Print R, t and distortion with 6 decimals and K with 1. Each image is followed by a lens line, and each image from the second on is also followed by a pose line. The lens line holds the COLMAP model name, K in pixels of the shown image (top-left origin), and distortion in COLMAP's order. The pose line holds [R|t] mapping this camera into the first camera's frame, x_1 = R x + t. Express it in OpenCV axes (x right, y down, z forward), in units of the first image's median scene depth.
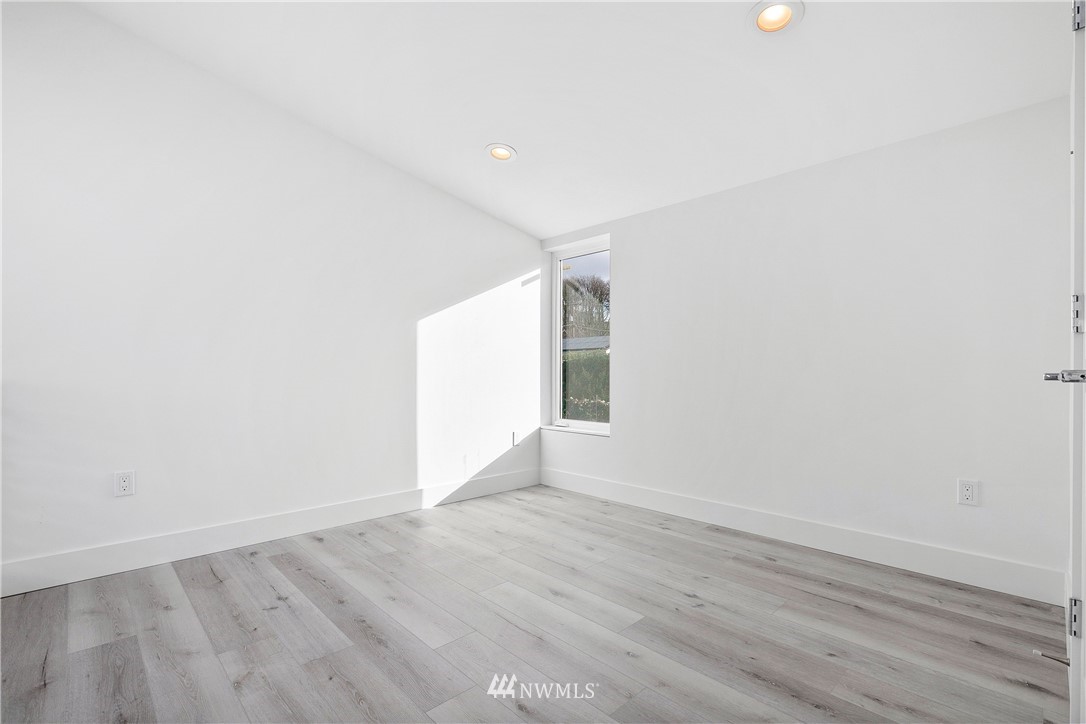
lens RADIAL K [[498.2, 0, 544.4], [0, 498.2, 368.4], [0, 0, 1]] dist [0.002064, 0.000077]
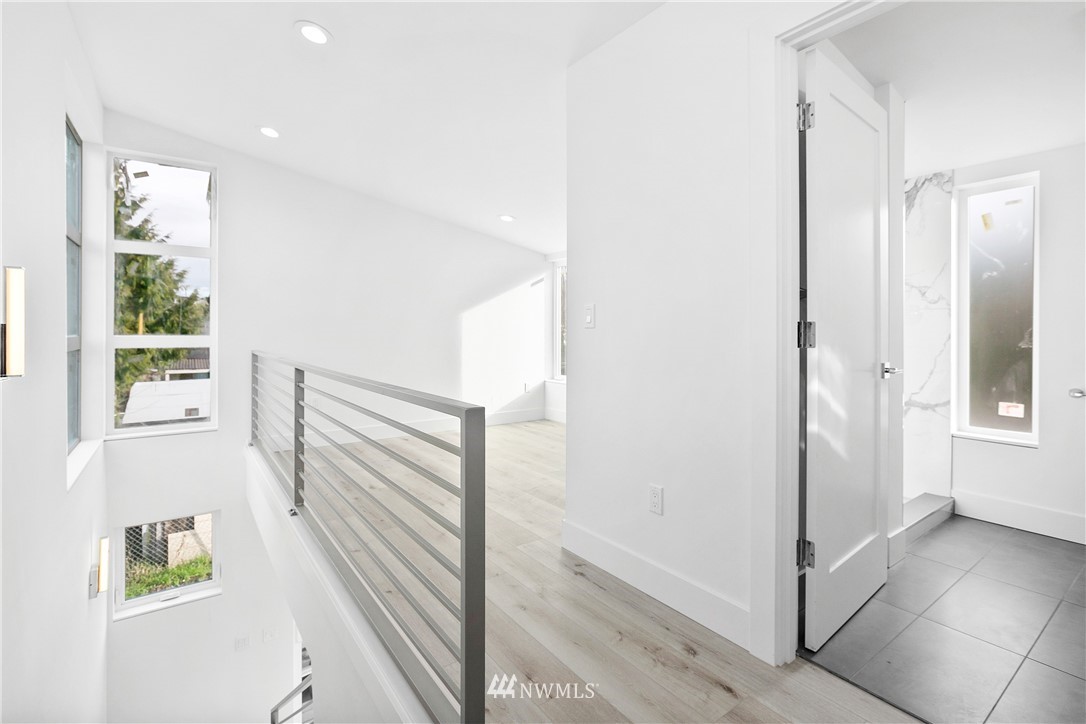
lens RADIAL K [[498.2, 0, 540.7], [0, 498.2, 330.5], [0, 0, 1]] dist [0.002064, 0.000077]
pose [[0.990821, 0.000651, -0.135177, 0.183790], [0.000247, 0.999978, 0.006621, -0.042049], [0.135179, -0.006594, 0.990799, -0.482769]]
